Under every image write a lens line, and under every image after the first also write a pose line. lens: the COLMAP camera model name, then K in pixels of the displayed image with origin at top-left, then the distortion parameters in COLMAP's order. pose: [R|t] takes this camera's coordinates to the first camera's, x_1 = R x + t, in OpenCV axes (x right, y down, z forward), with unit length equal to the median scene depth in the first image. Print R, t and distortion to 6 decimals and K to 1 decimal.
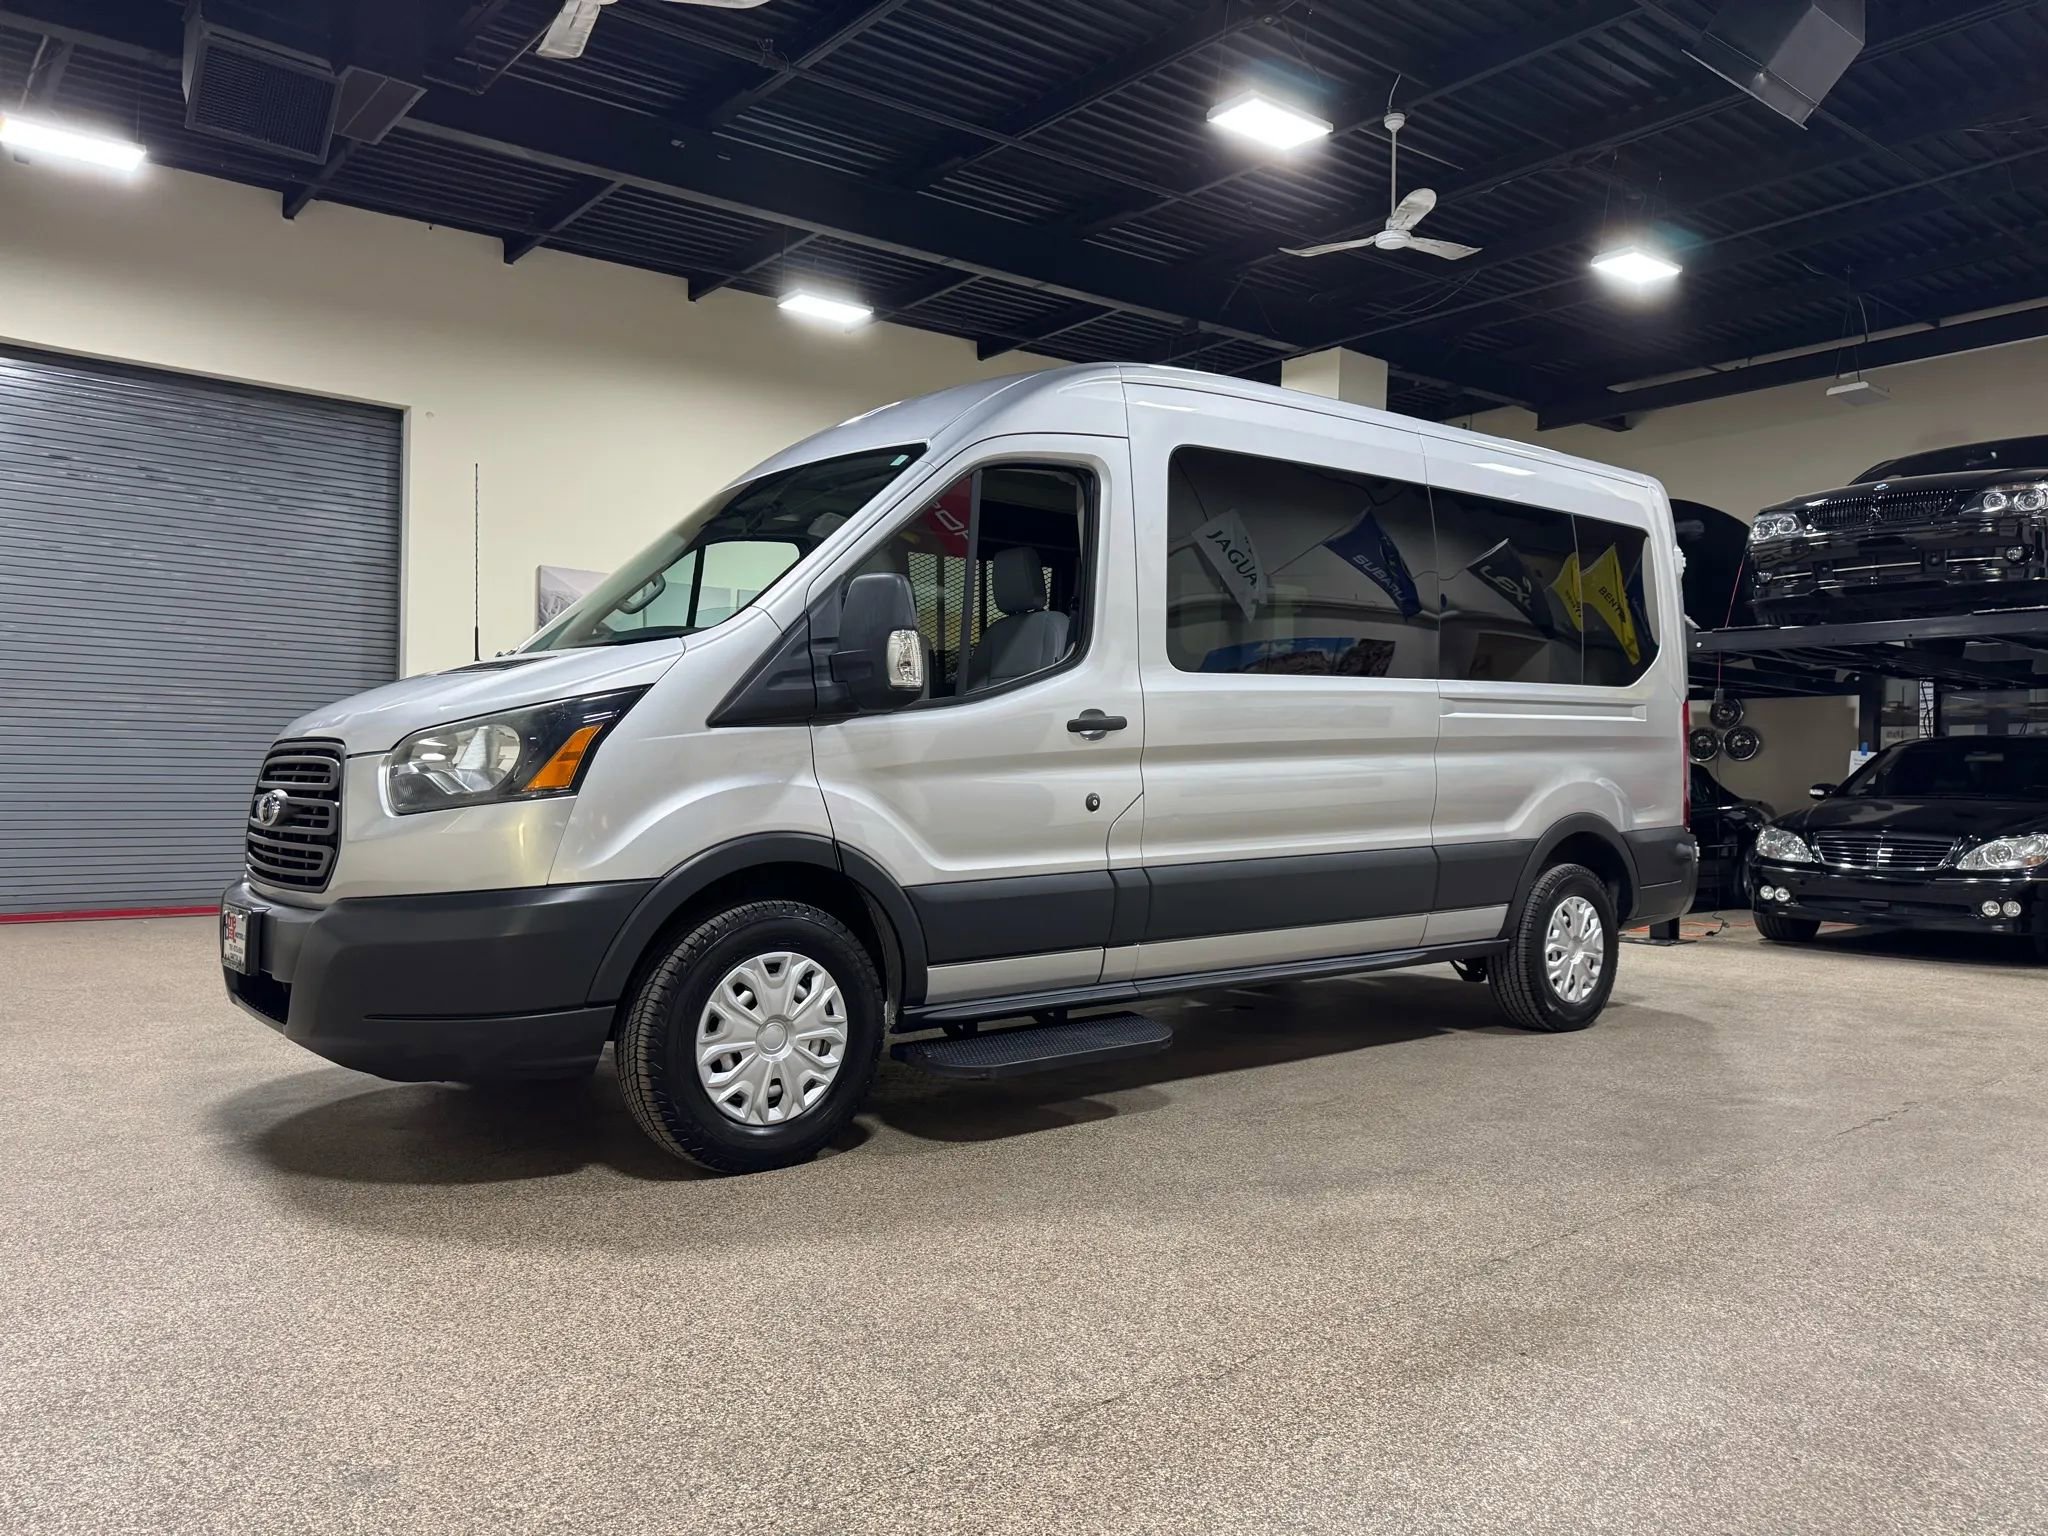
lens RADIAL K [[1440.0, 0, 1030.7], [0, 1440.0, 776.4], [0, 0, 1]] dist [0.005595, -0.005349]
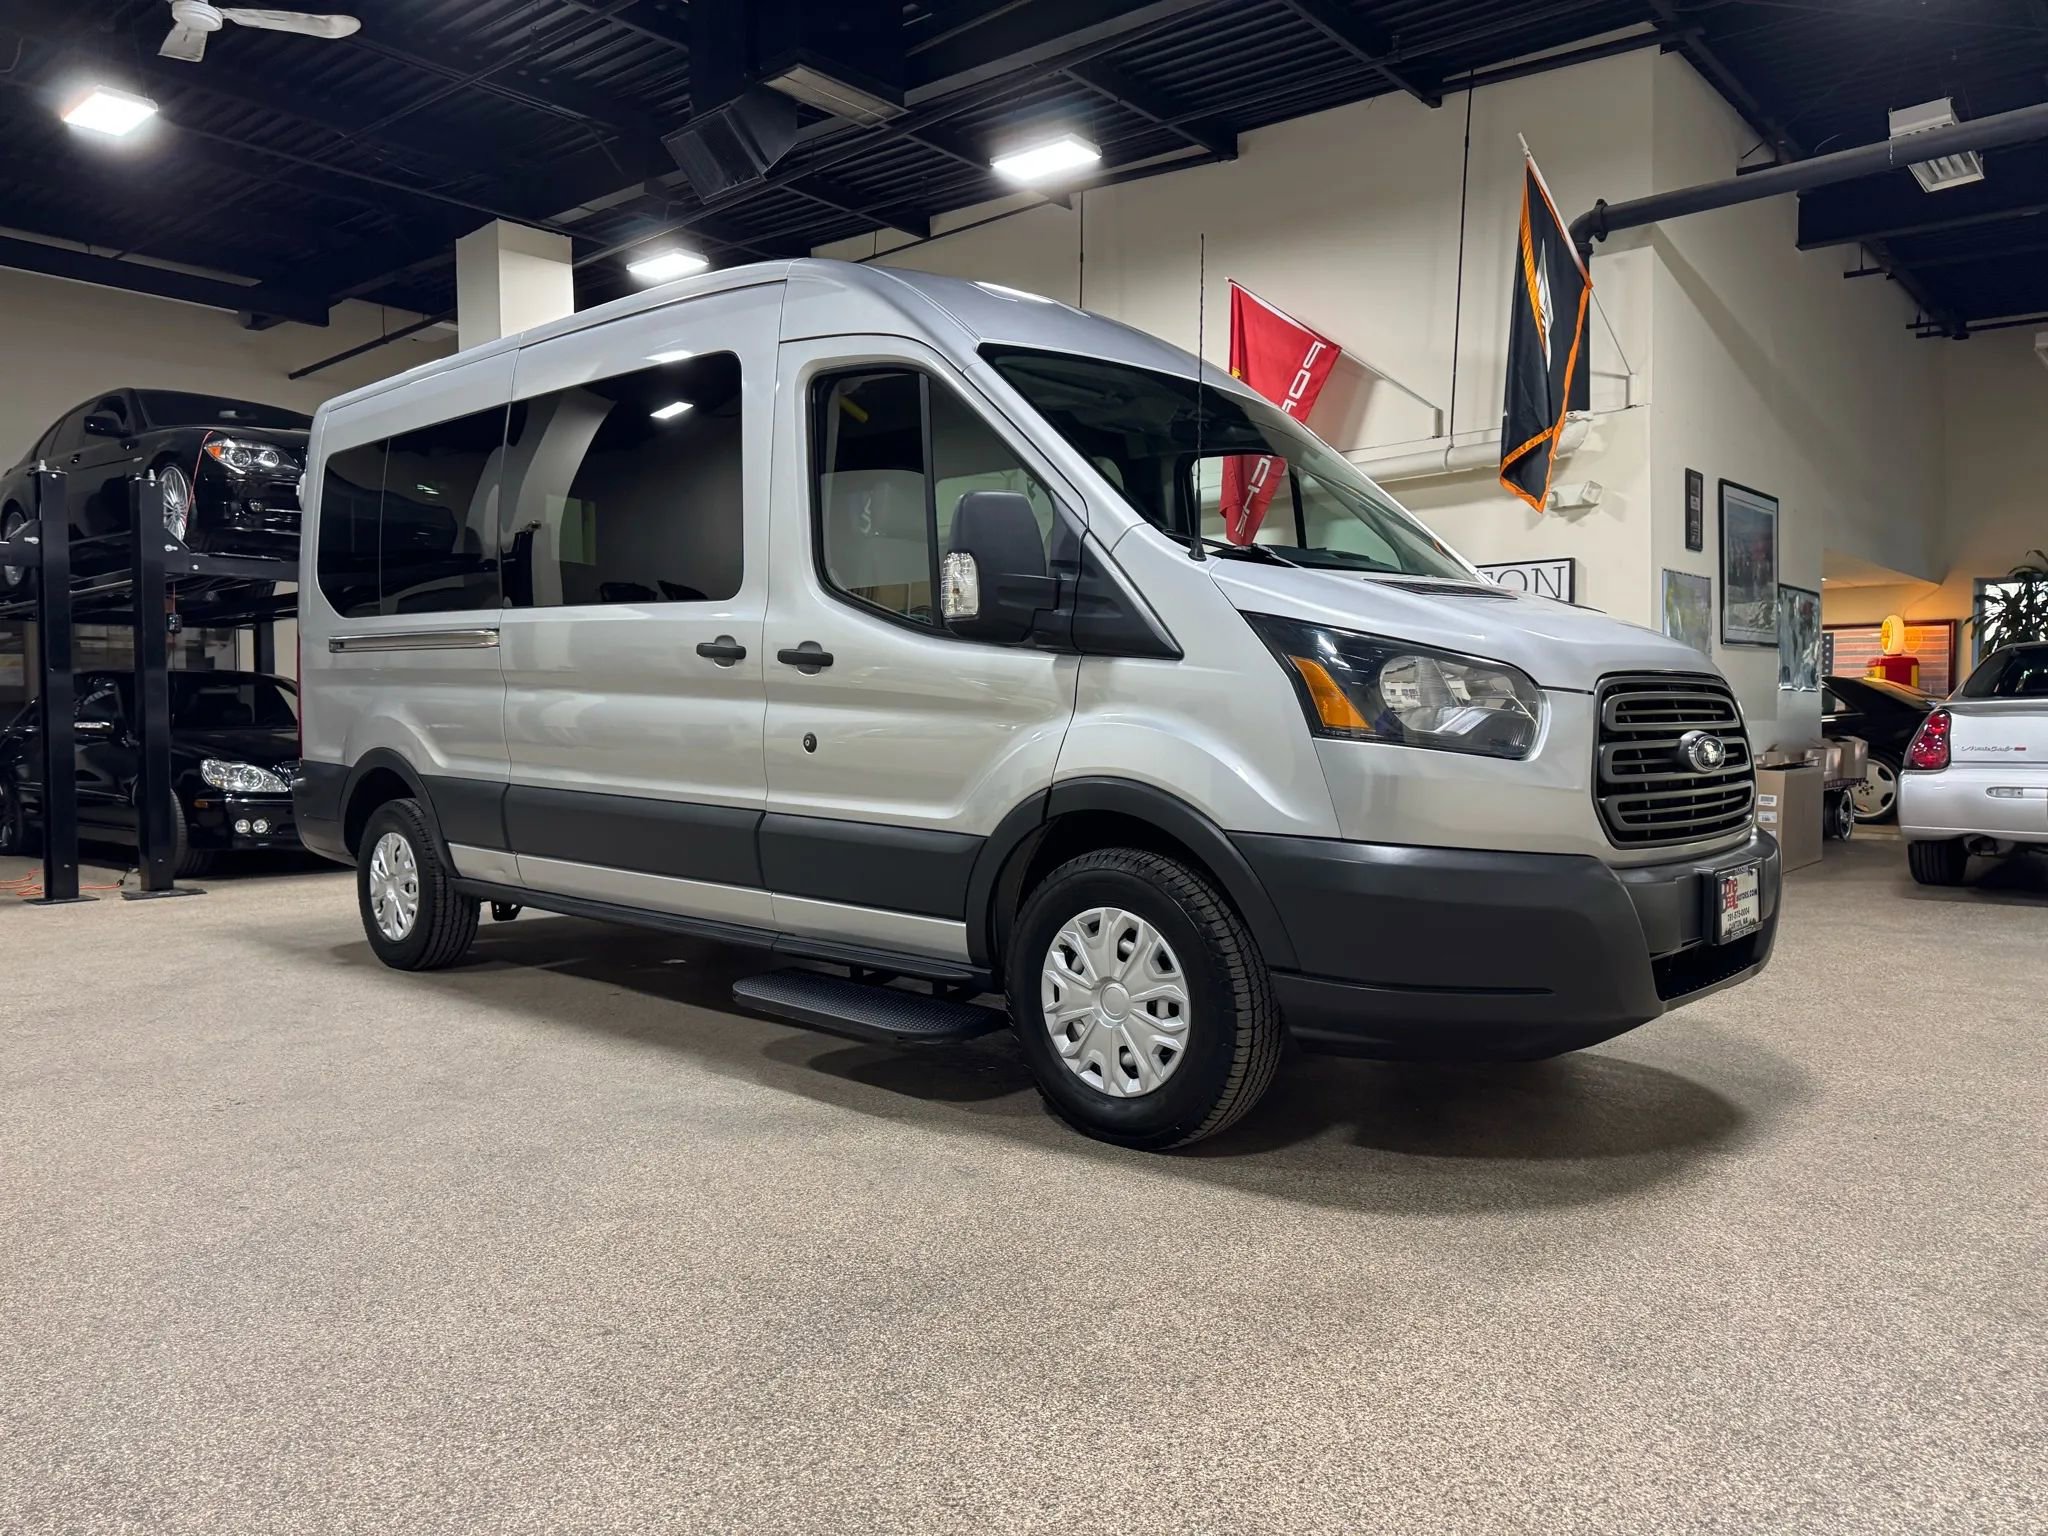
lens RADIAL K [[1428.9, 0, 1032.3], [0, 1428.9, 776.6], [0, 0, 1]] dist [0.041968, -0.055122]
pose [[-0.163726, -0.044708, 0.985492, -1.402813], [-0.001511, 0.998983, 0.045069, -0.001660], [-0.986505, 0.005889, -0.163627, 1.640248]]
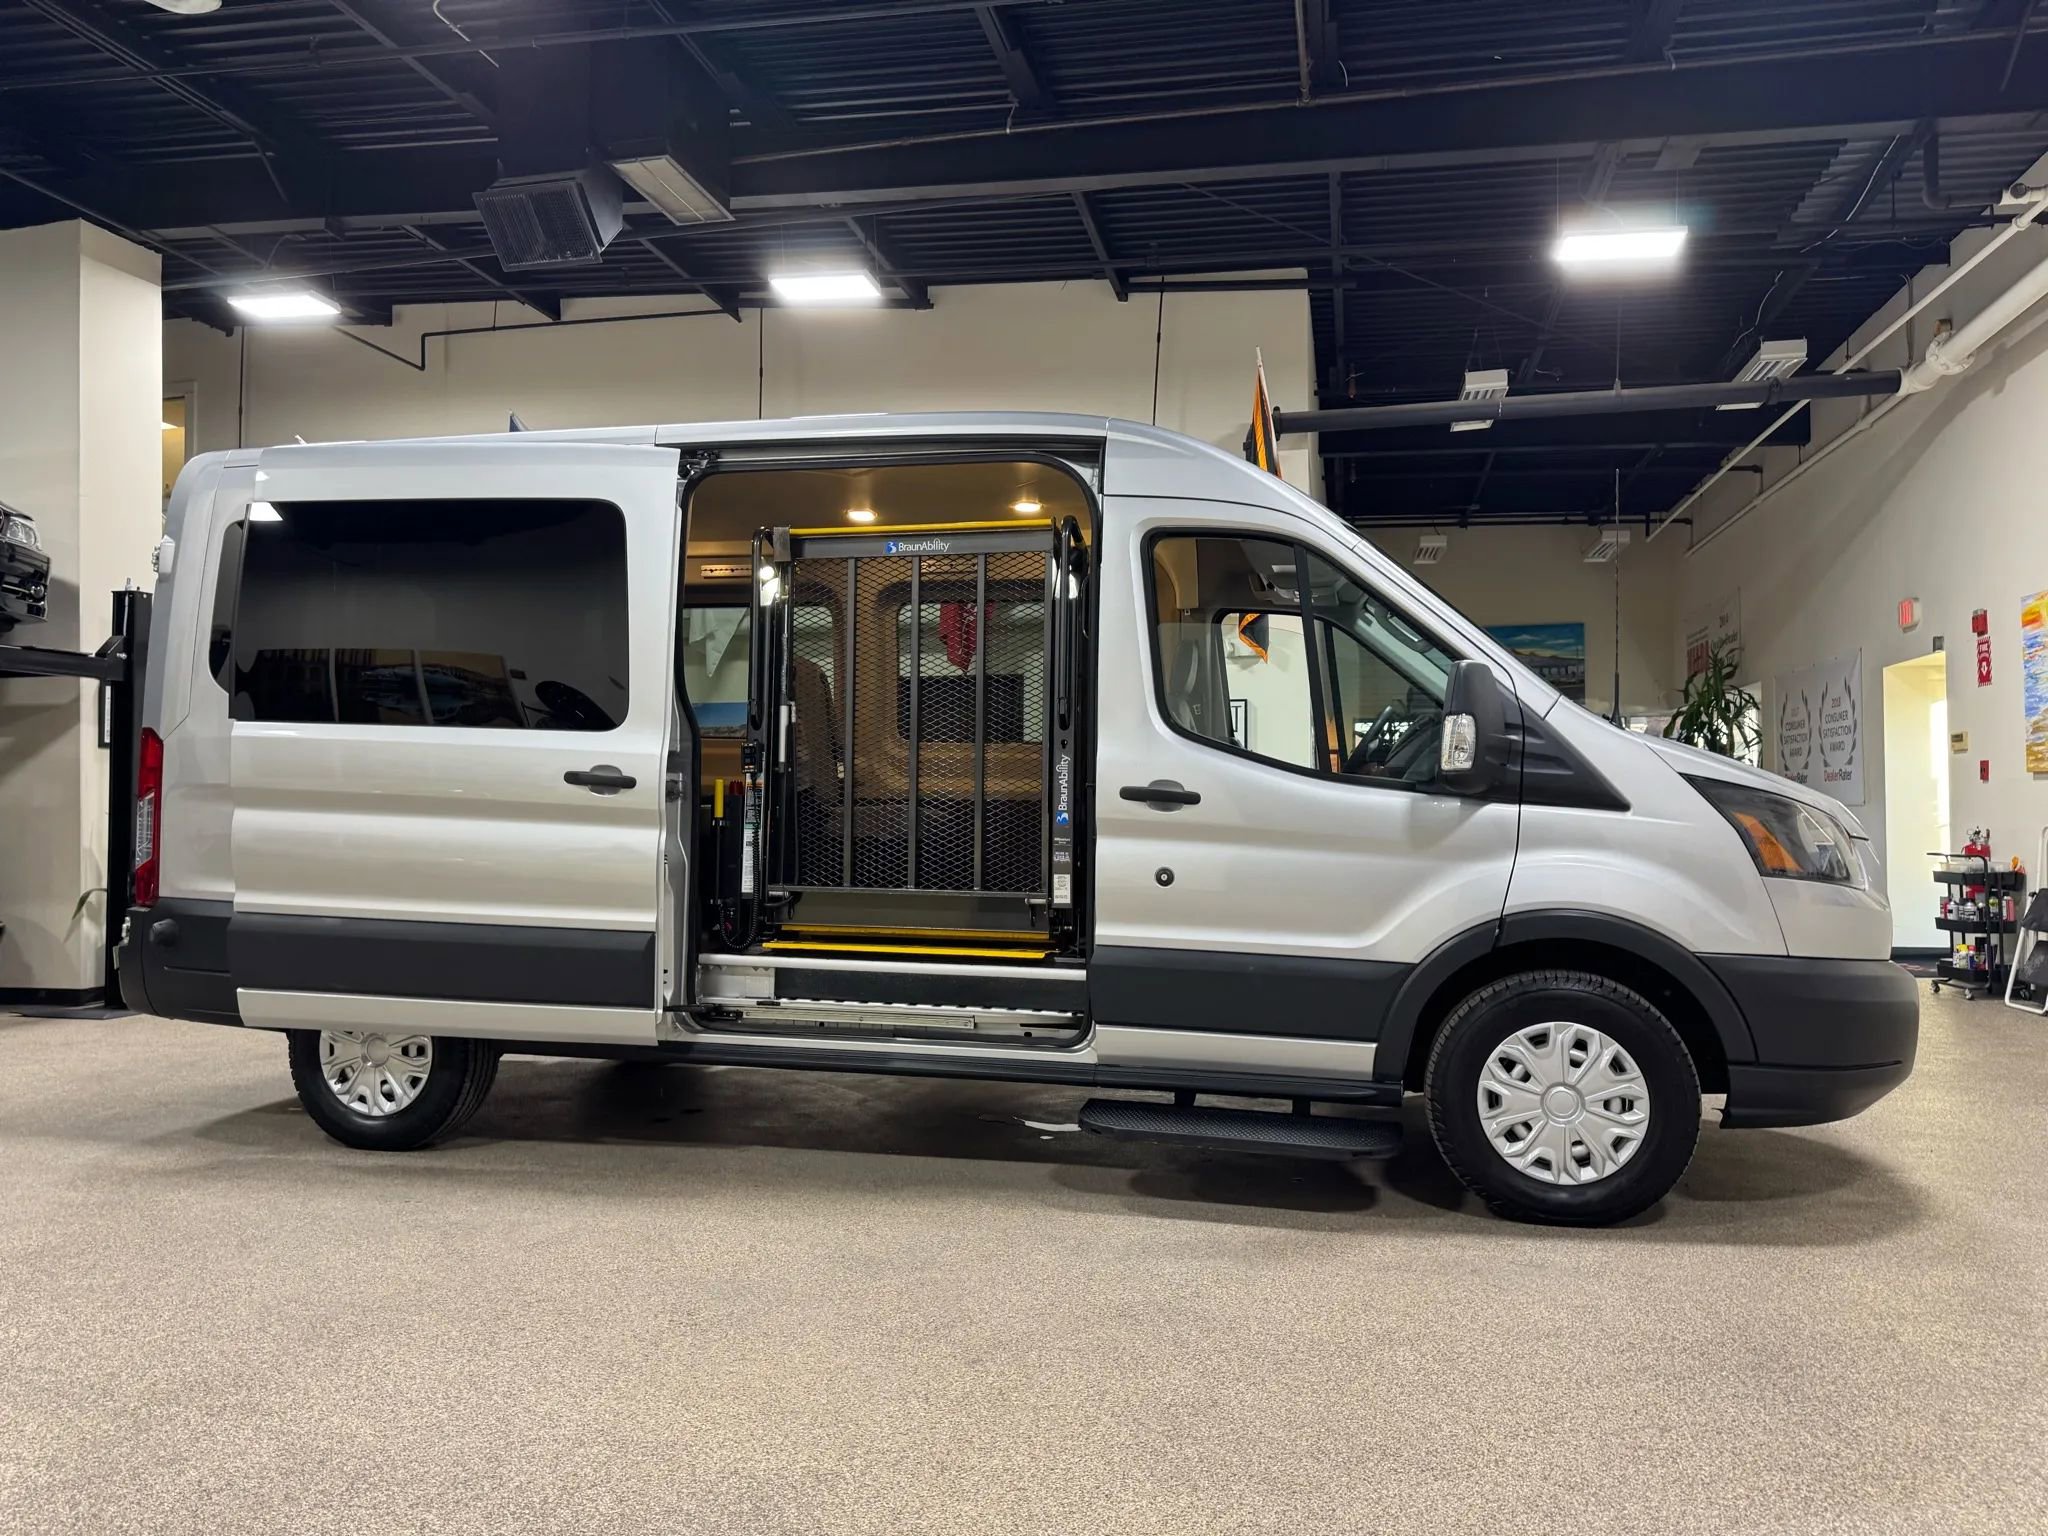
lens RADIAL K [[1442.4, 0, 1022.3], [0, 1442.4, 779.3], [0, 0, 1]] dist [0.007799, -0.008548]
pose [[-0.610833, 0.014581, 0.791625, -1.126840], [-0.010154, 0.999604, -0.026247, -0.024792], [-0.791694, -0.024071, -0.610443, 2.416060]]
